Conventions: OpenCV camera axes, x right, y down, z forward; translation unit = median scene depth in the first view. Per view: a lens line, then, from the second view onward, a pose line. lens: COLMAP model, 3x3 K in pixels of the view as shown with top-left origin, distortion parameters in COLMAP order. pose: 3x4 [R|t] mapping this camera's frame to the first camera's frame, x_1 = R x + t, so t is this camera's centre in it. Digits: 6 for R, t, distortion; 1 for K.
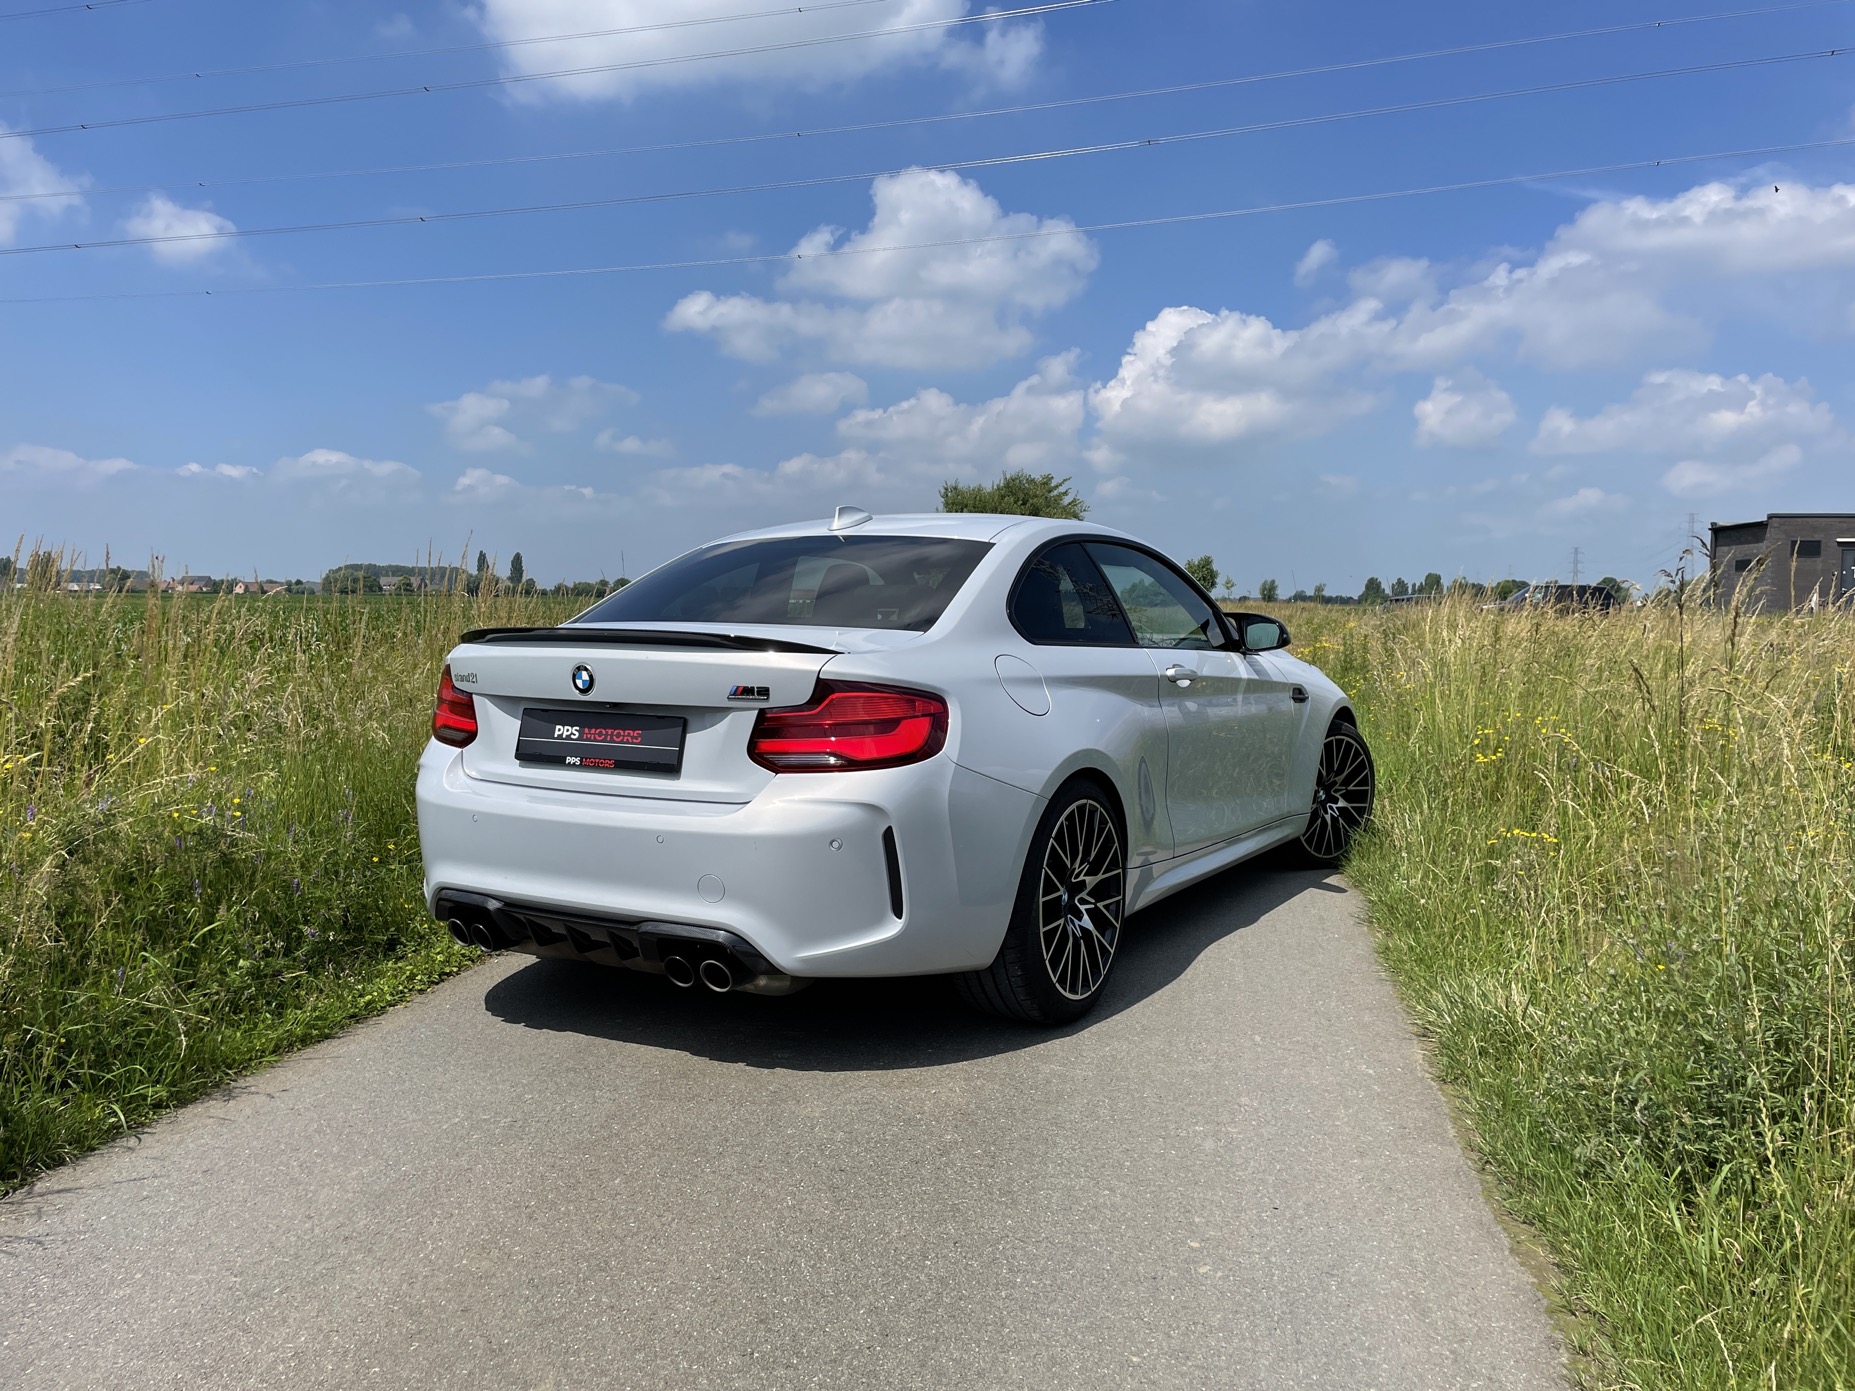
lens RADIAL K [[1378.9, 0, 932.4], [0, 1378.9, 705.6], [0, 0, 1]] dist [0.072460, -0.078964]
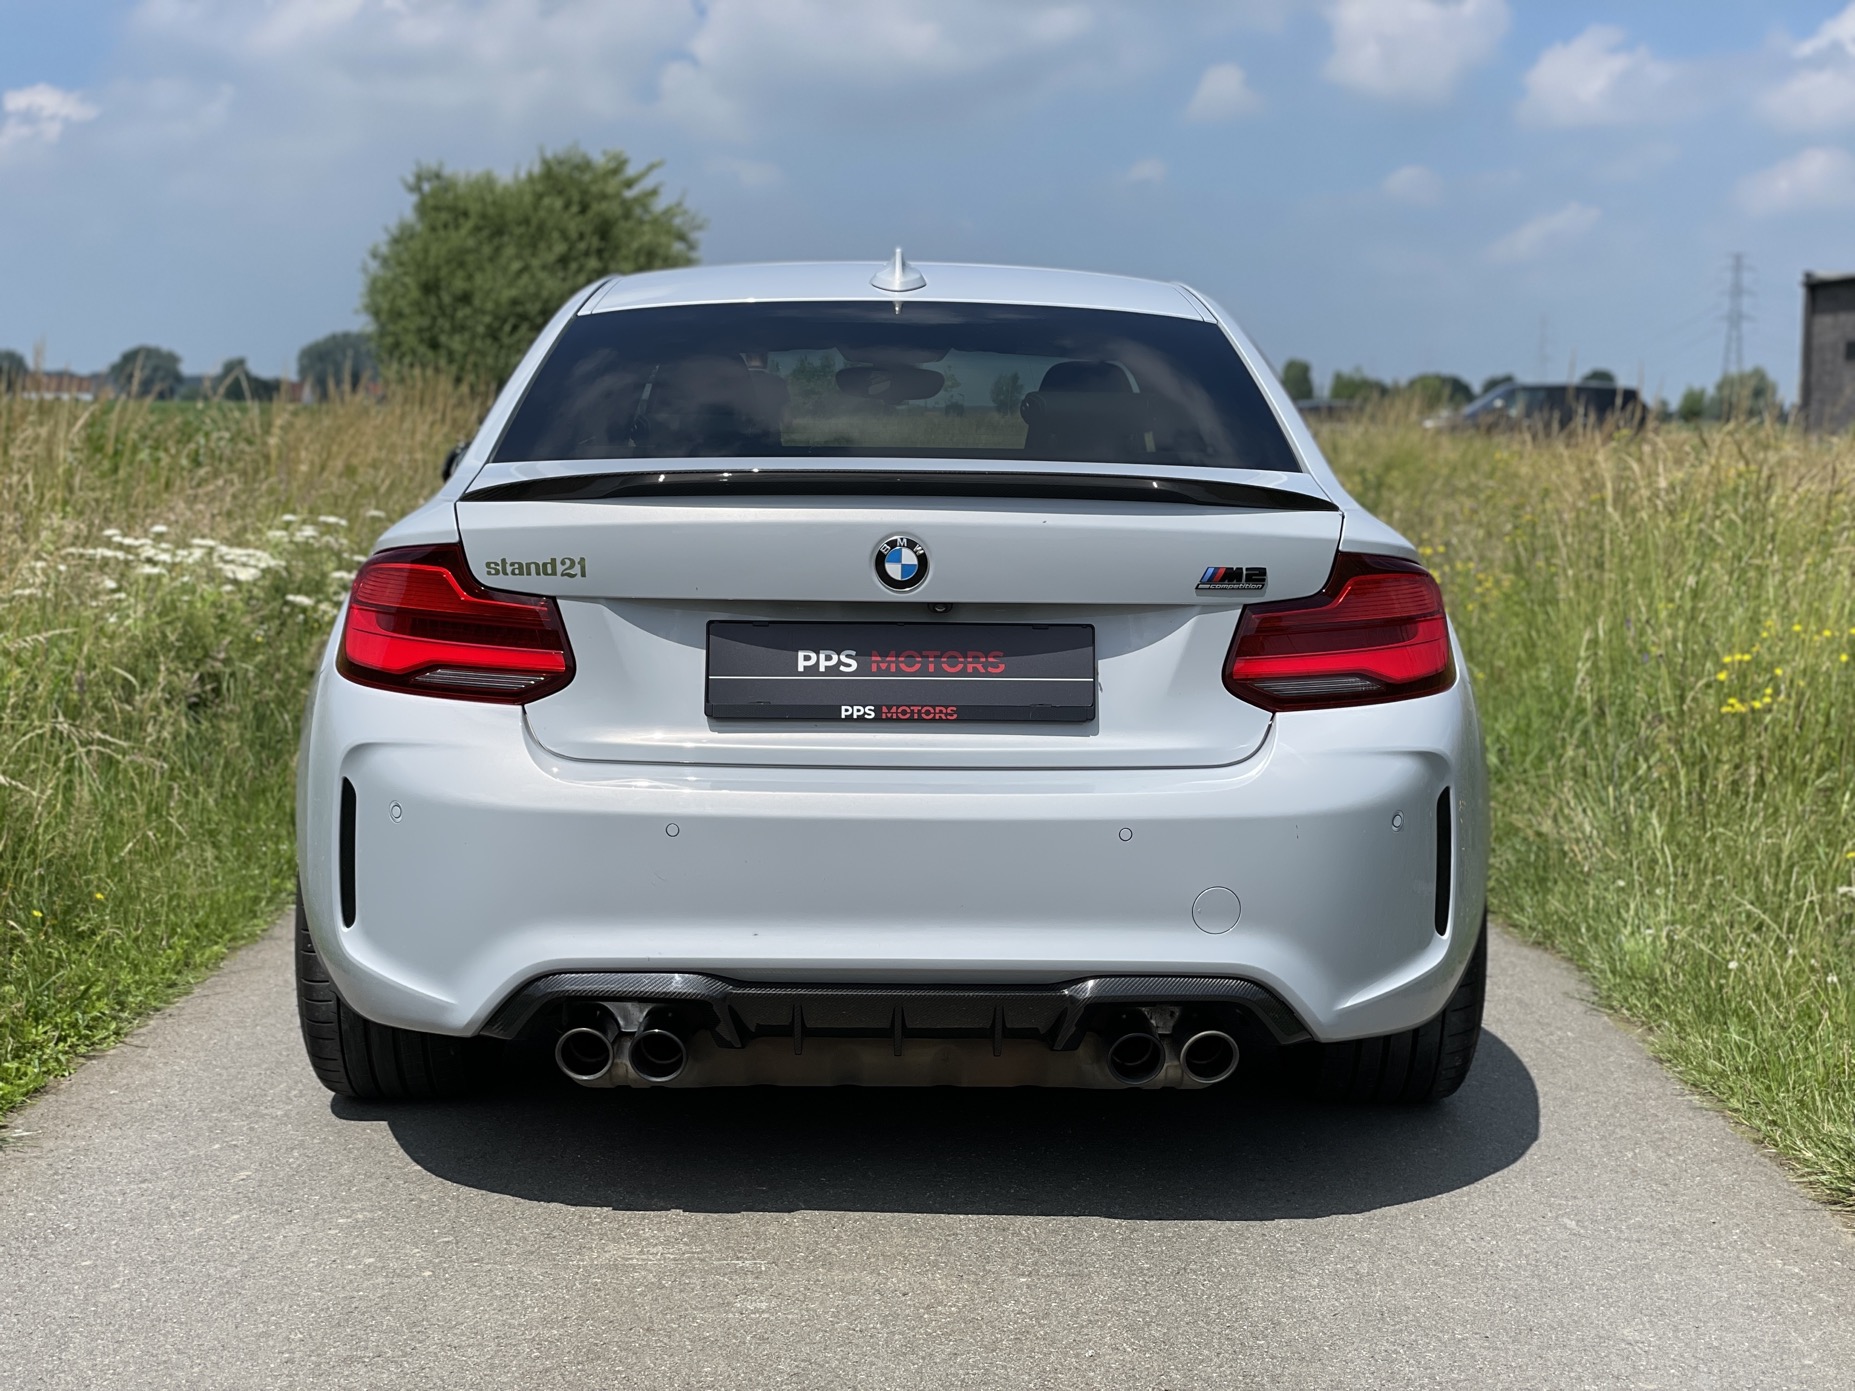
lens RADIAL K [[2732.2, 0, 936.1], [0, 2732.2, 698.3], [0, 0, 1]] dist [0.082203, 0.000000]
pose [[0.854404, -0.052490, 0.516952, -0.755746], [0.030931, 0.998258, 0.050238, -0.018458], [-0.518688, -0.026934, 0.854539, 0.056112]]
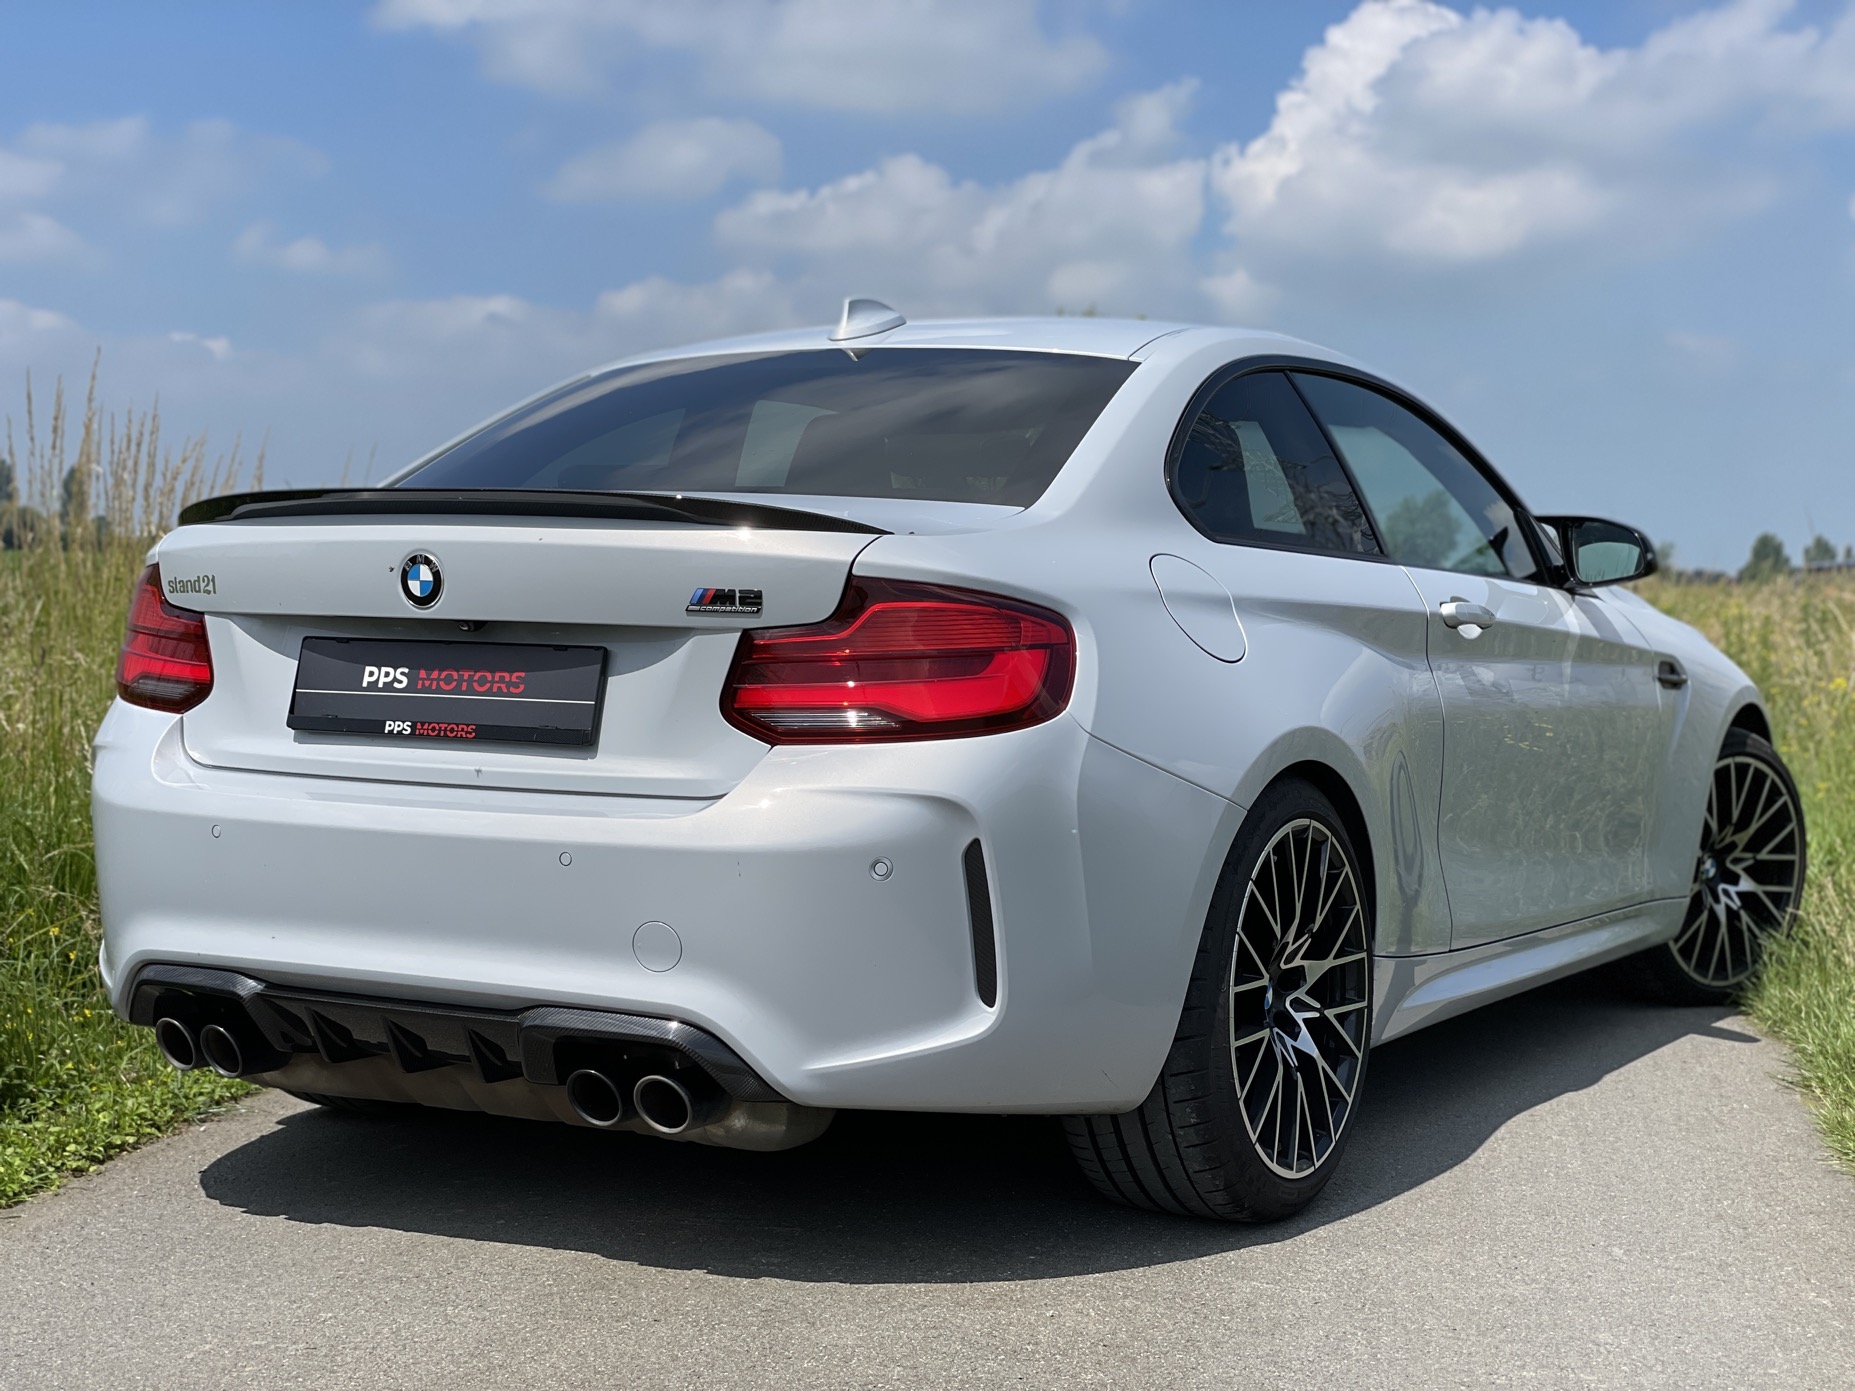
lens RADIAL K [[2732.2, 0, 941.0], [0, 2732.2, 692.0], [0, 0, 1]] dist [0.082203, 0.000000]
pose [[0.999821, 0.010962, 0.015420, -0.055380], [-0.010475, 0.999454, -0.031324, 0.055022], [-0.015755, 0.031157, 0.999390, -0.100514]]
